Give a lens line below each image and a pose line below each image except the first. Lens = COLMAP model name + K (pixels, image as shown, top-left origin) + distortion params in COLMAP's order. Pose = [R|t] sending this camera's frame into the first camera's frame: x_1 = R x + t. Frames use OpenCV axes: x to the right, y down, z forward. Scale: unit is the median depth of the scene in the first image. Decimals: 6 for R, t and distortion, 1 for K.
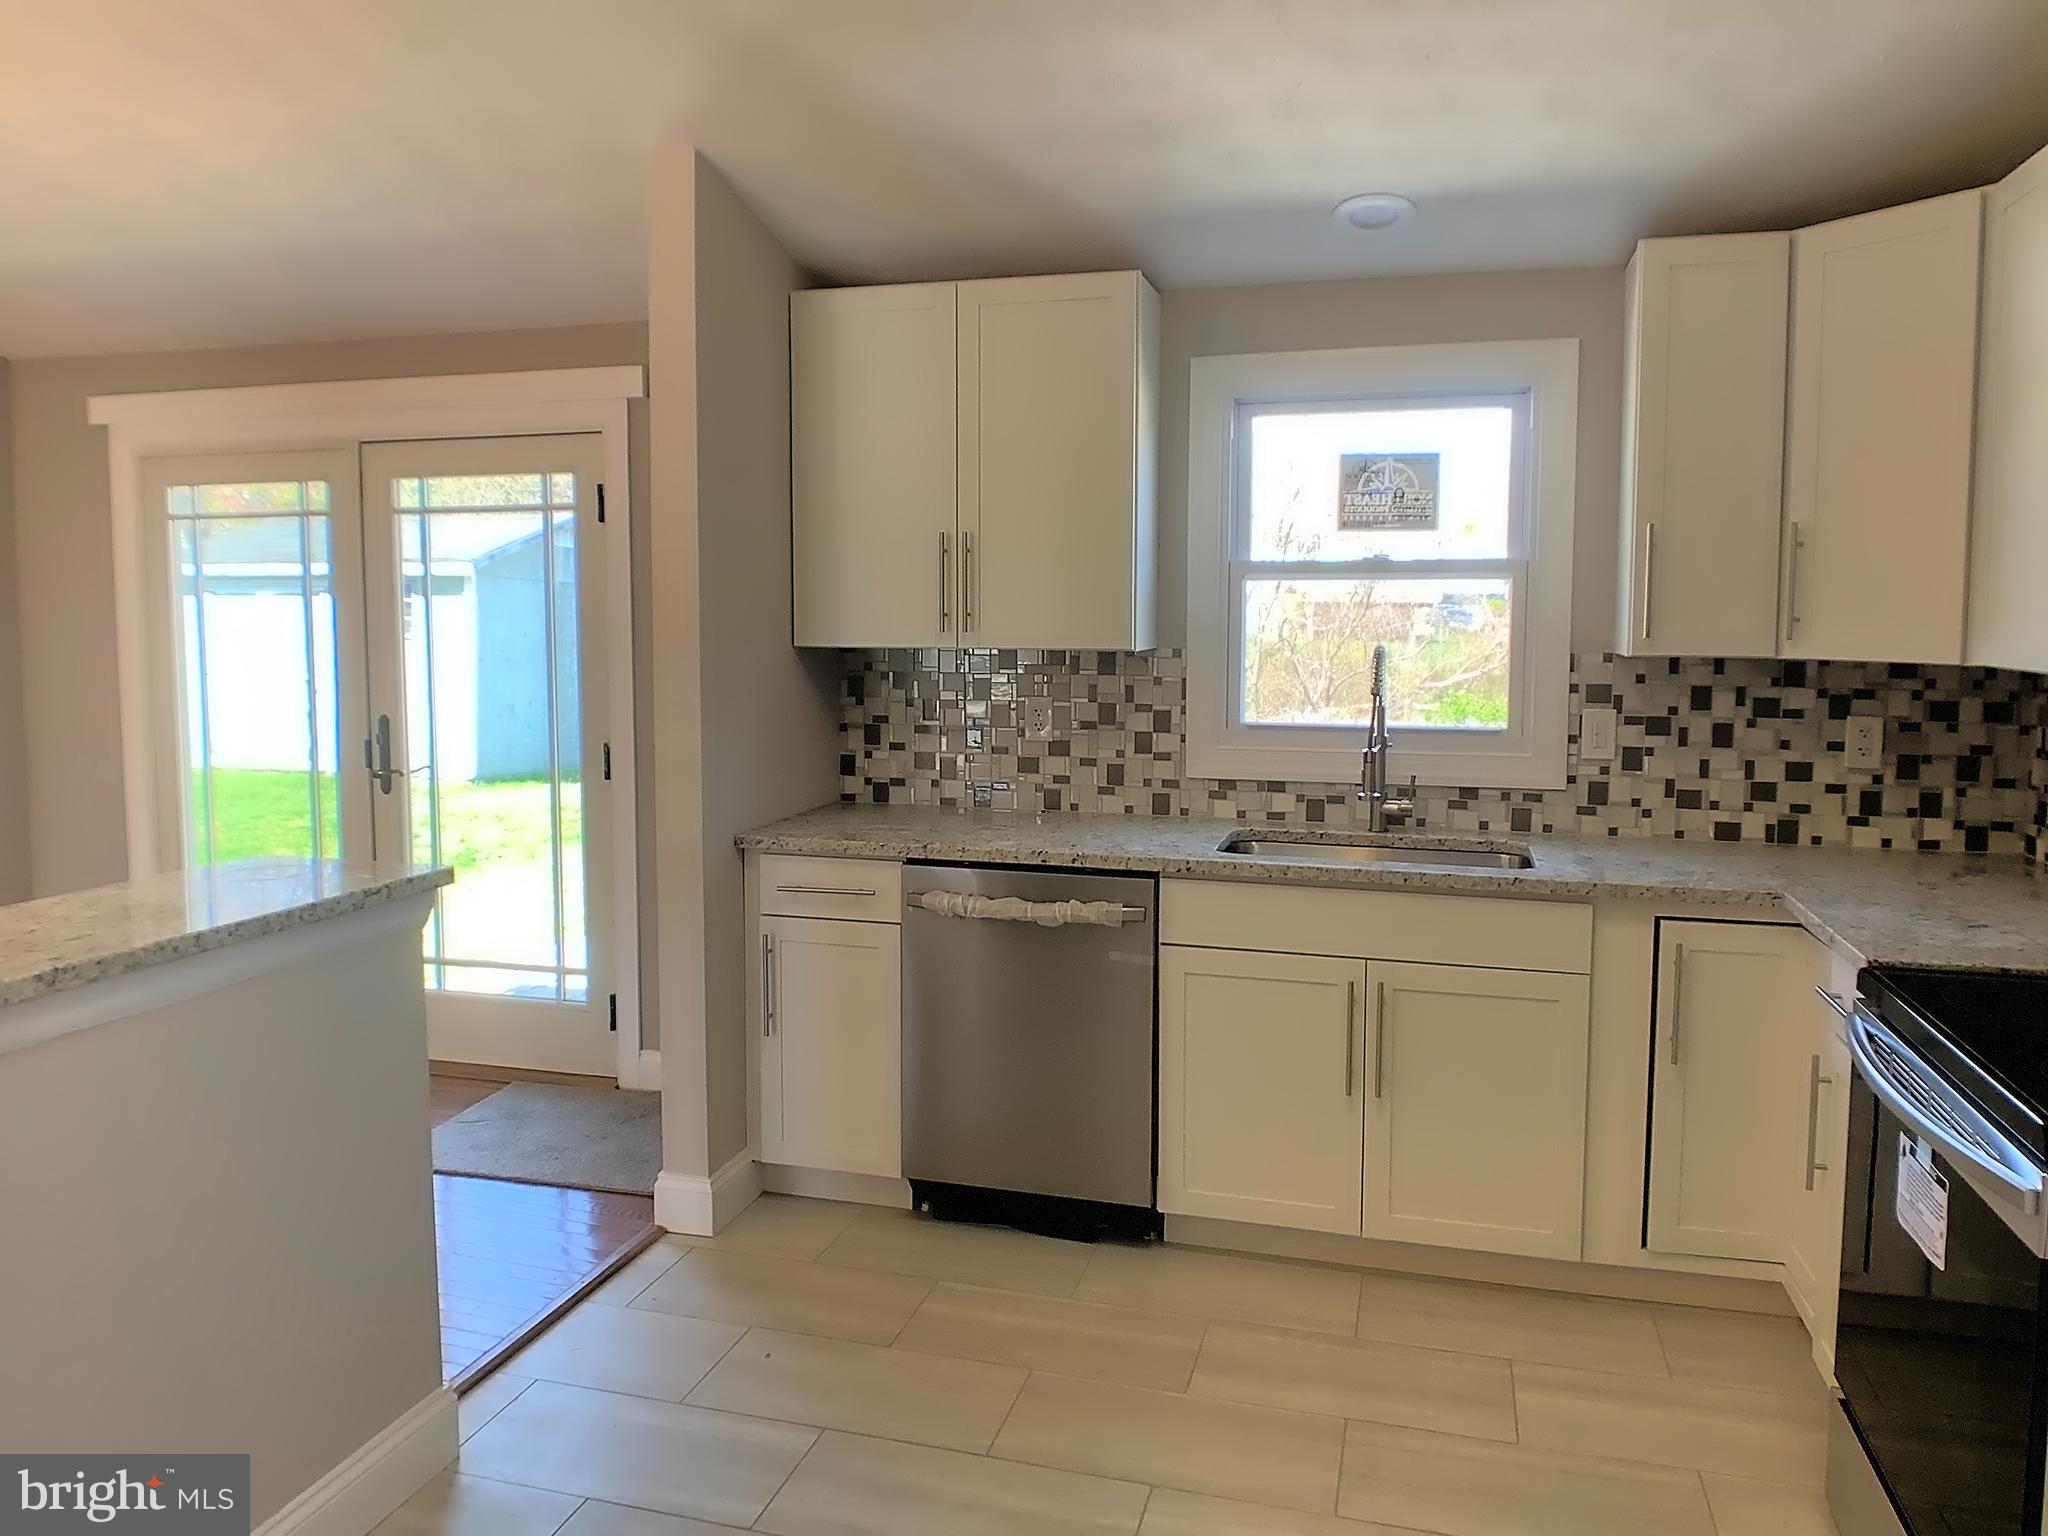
lens RADIAL K [[1423.3, 0, 1020.5], [0, 1423.3, 717.8], [0, 0, 1]] dist [0.007328, -0.057566]
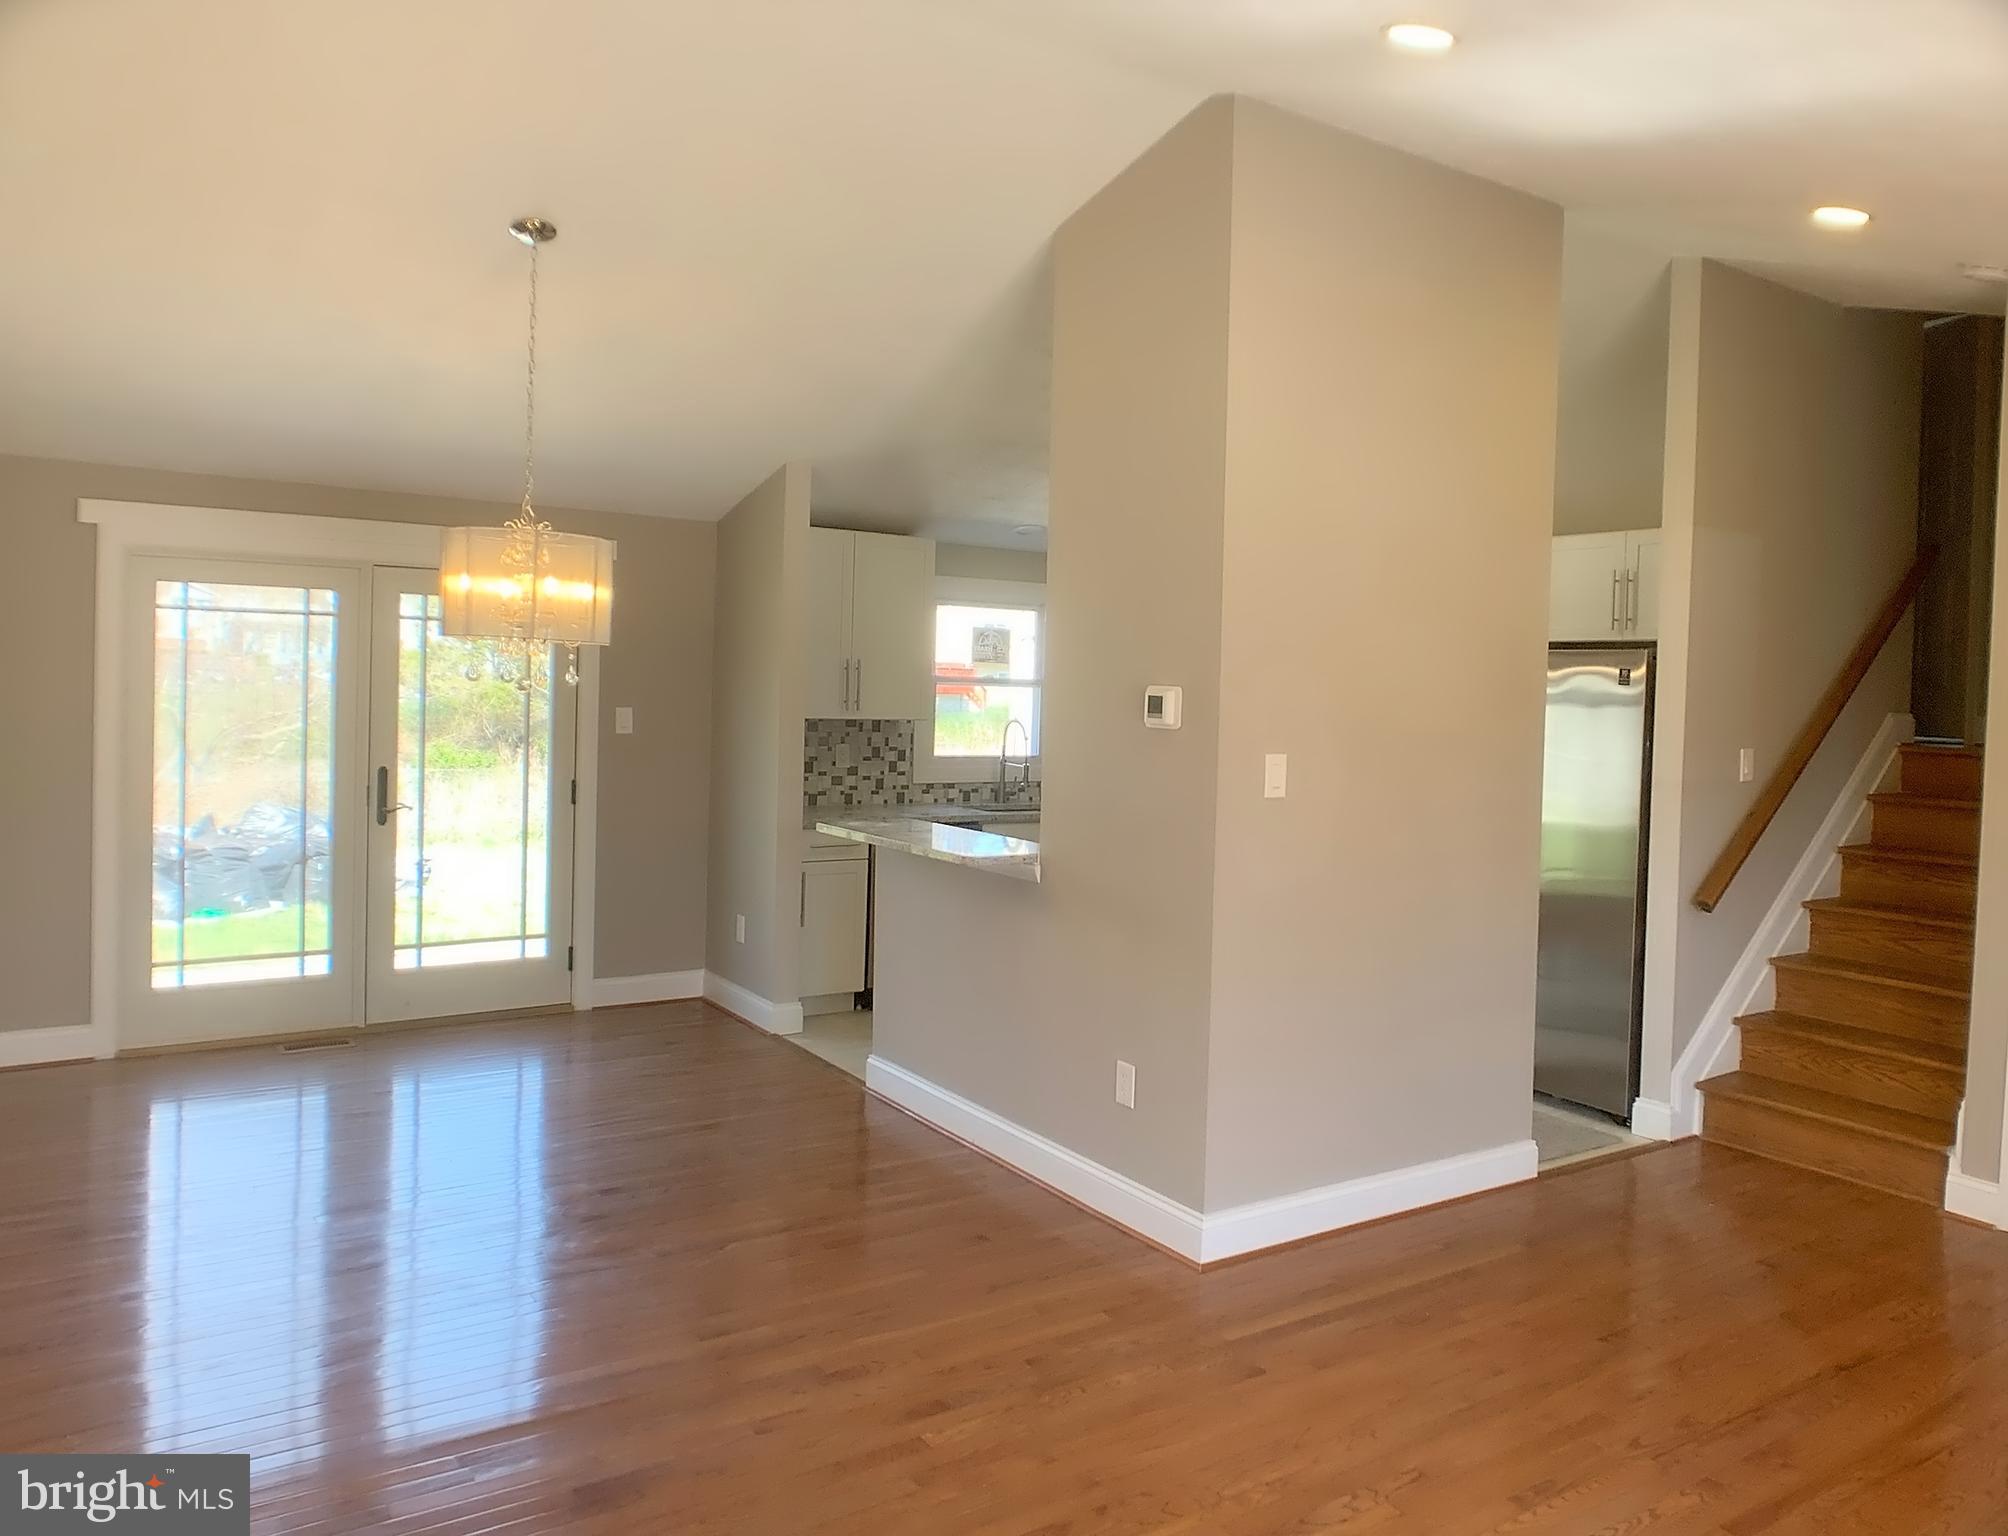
lens RADIAL K [[1442.1, 0, 1034.3], [0, 1442.1, 716.5], [0, 0, 1]] dist [0.037904, -0.109592]
pose [[0.642116, -0.001120, 0.766606, -1.301550], [0.028362, 0.999349, -0.022296, -0.001773], [-0.766082, 0.036059, 0.641730, -0.421672]]
